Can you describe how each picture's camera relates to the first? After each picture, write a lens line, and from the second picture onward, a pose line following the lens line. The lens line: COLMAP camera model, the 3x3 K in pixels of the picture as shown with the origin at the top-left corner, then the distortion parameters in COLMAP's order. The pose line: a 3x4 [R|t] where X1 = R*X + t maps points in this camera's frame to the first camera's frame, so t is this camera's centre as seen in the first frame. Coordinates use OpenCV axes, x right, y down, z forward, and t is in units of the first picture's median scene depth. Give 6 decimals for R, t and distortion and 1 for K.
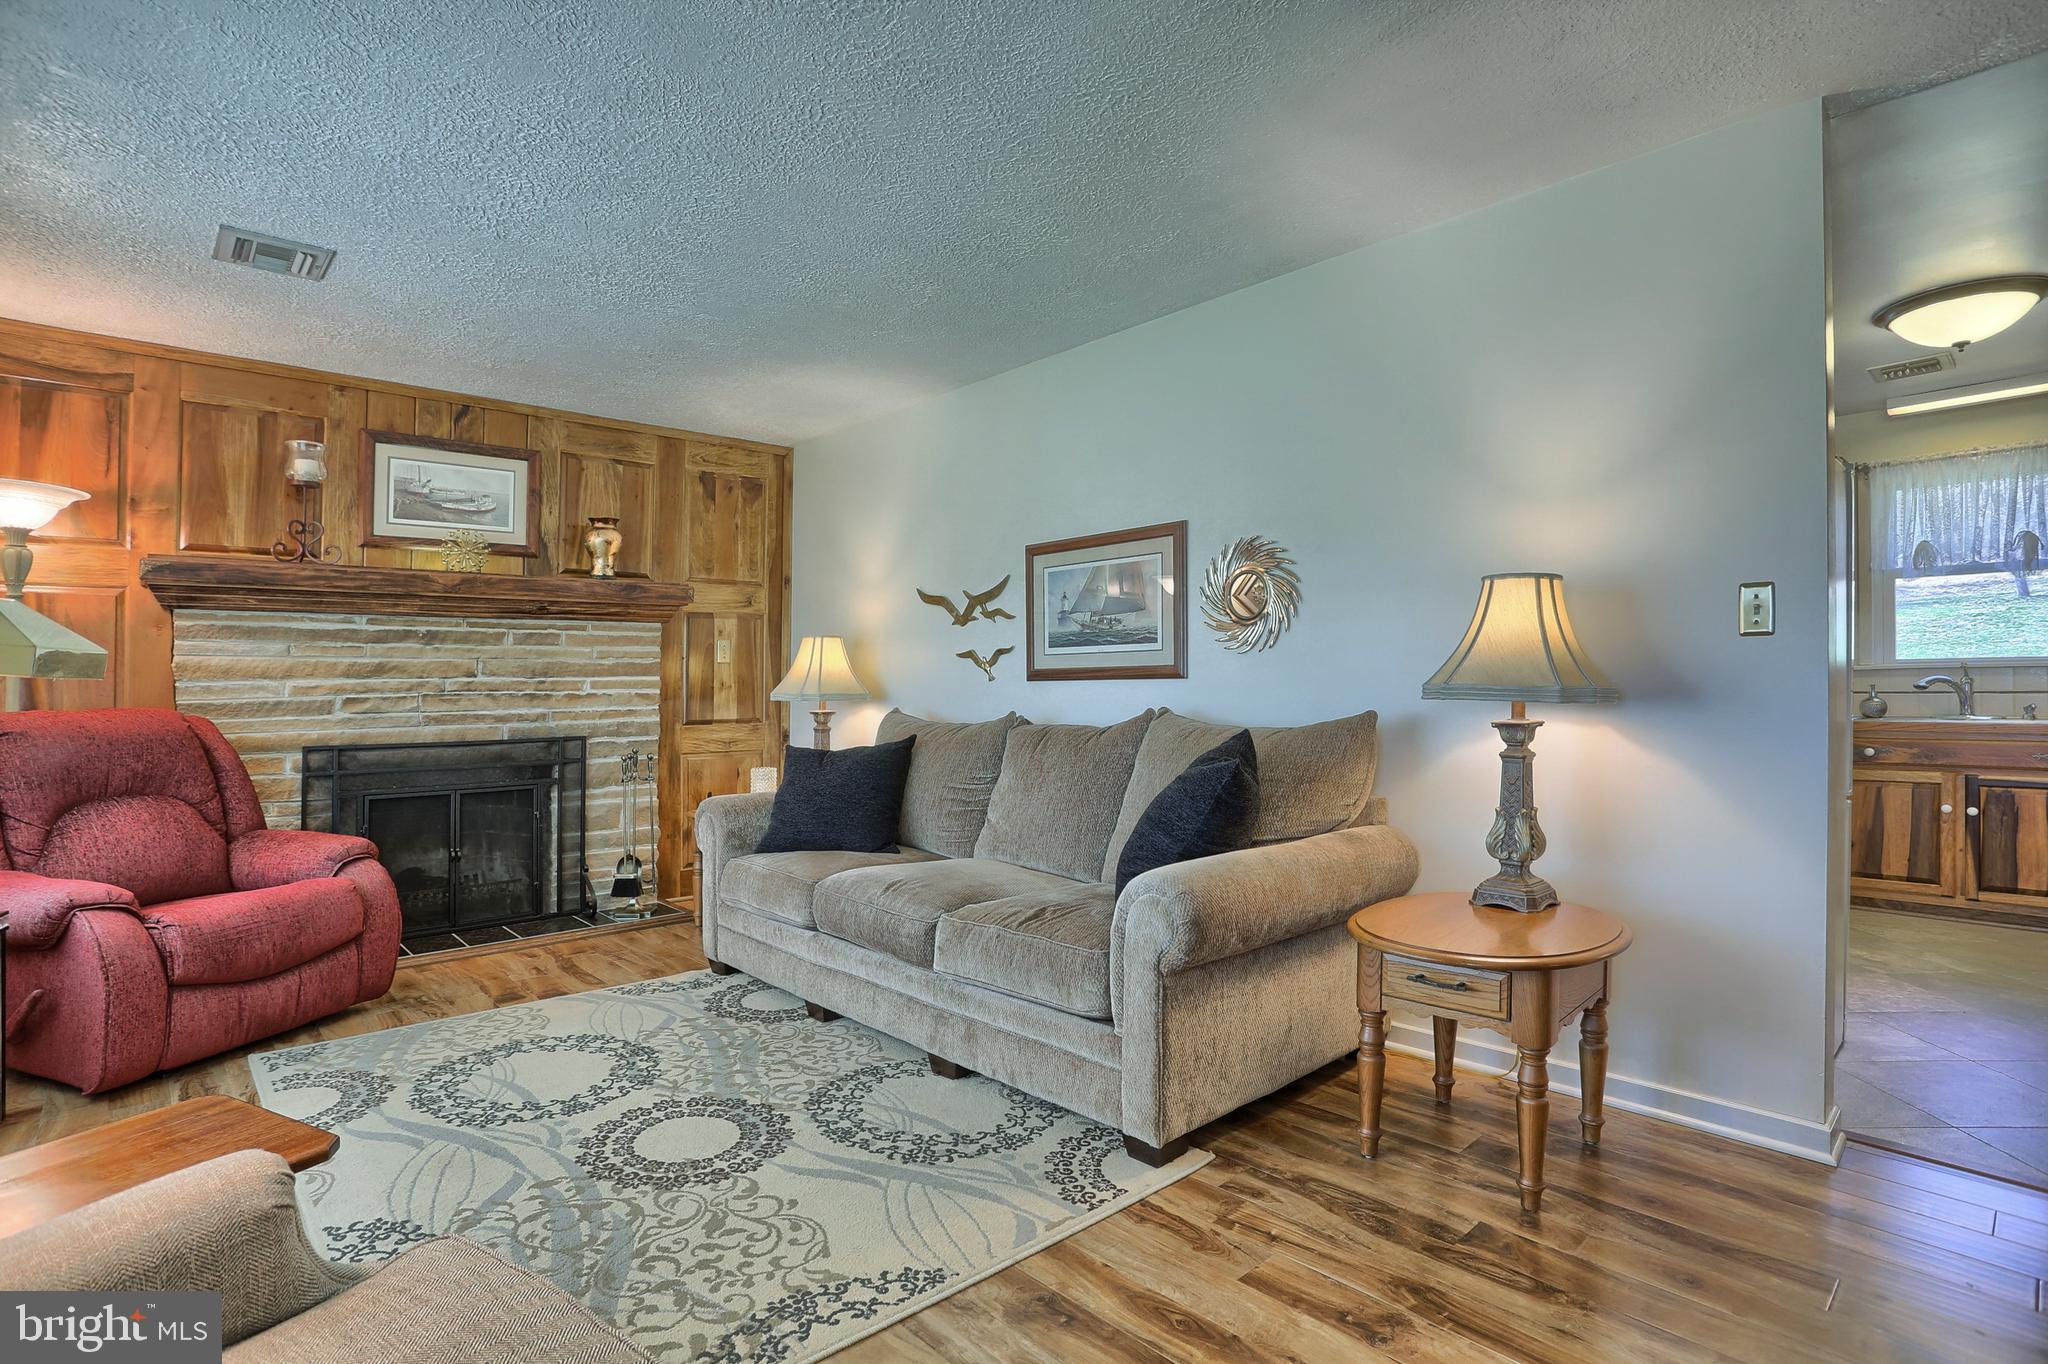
lens RADIAL K [[1000.4, 0, 1032.1], [0, 1000.4, 687.6], [0, 0, 1]] dist [-0.066321, 0.026469]
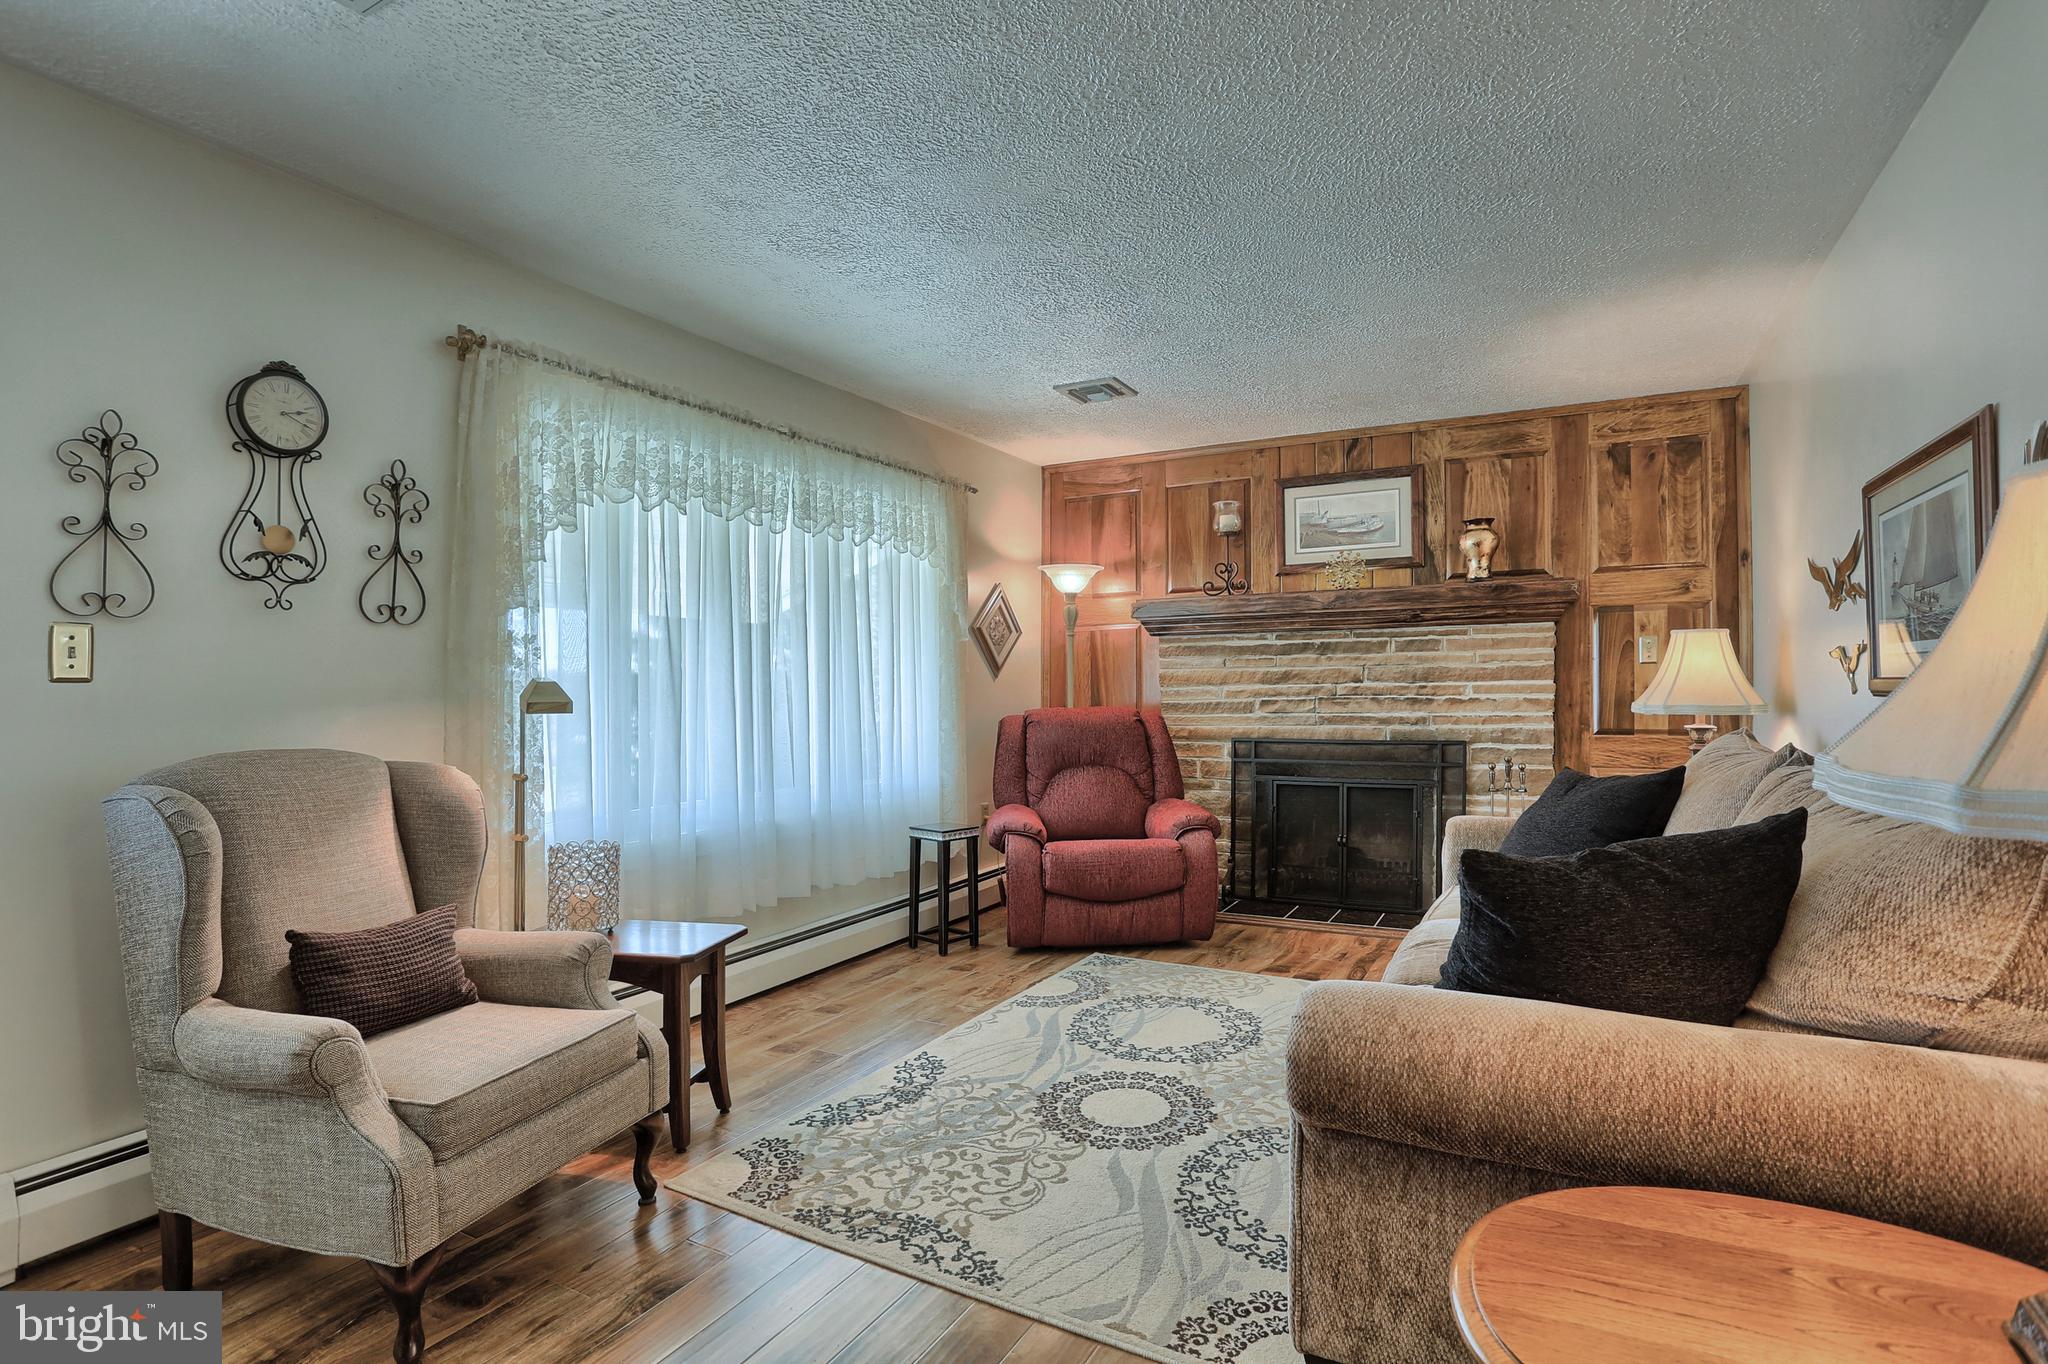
lens RADIAL K [[1004.1, 0, 1030.0], [0, 1004.1, 670.7], [0, 0, 1]] dist [-0.078876, 0.027321]
pose [[0.328024, -0.005162, -0.944655, 0.465210], [0.005355, 0.999979, -0.003605, -0.027537], [0.944654, -0.003876, 0.328045, 0.350903]]
